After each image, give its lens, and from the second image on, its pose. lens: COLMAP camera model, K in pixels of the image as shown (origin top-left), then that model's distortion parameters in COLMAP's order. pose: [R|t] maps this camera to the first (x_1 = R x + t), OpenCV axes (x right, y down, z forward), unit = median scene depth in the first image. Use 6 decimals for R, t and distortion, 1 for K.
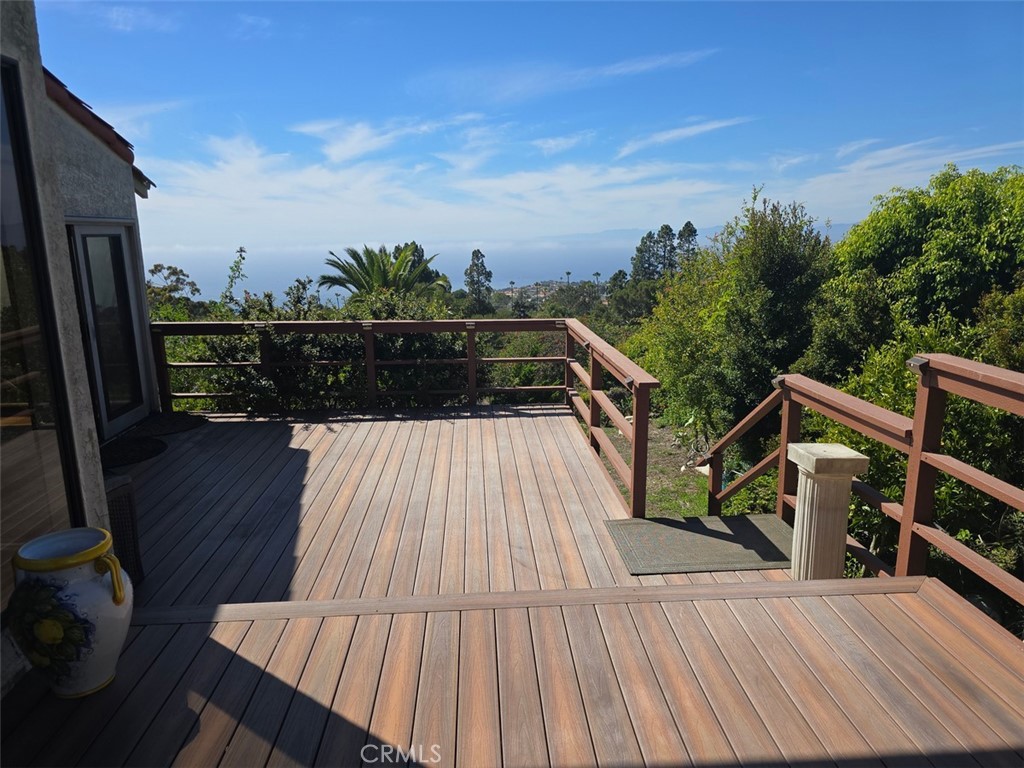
lens RADIAL K [[697.4, 0, 513.9], [0, 697.4, 380.6], [0, 0, 1]] dist [0.063167, -0.060845]
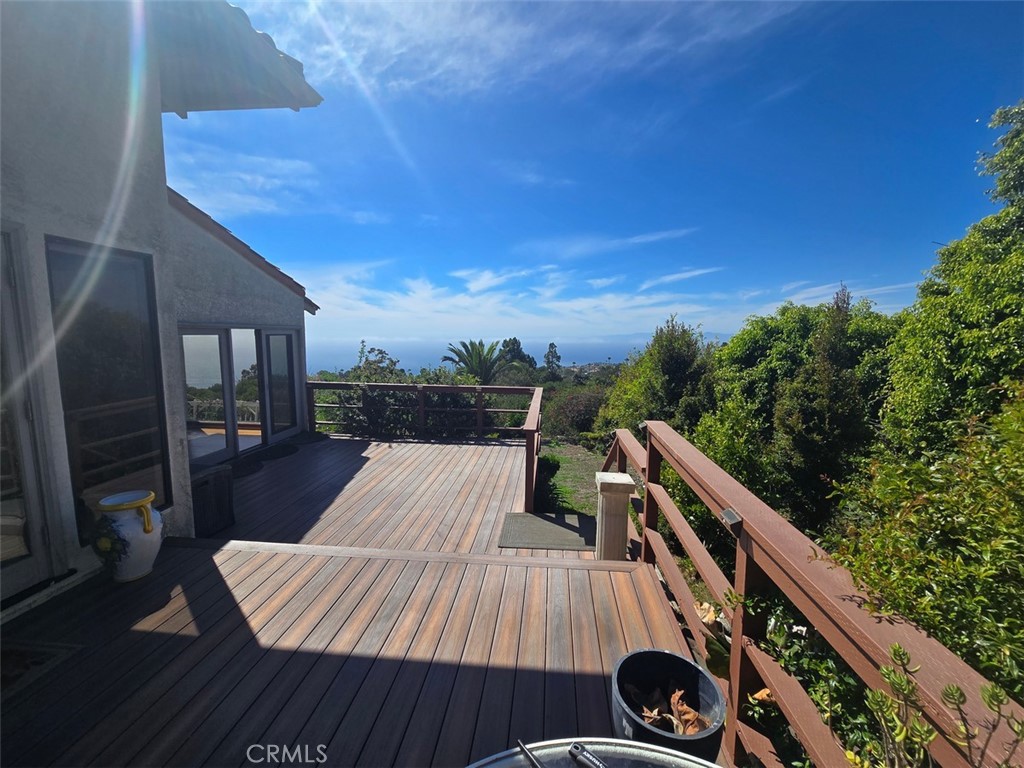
lens RADIAL K [[423.5, 0, 513.5], [0, 423.5, 380.3], [0, 0, 1]] dist [-0.007369, 0.000153]
pose [[0.988813, 0.036173, -0.144707, 0.160056], [-0.049942, 0.994443, -0.092679, -0.010072], [0.140551, 0.098869, 0.985125, -0.002859]]
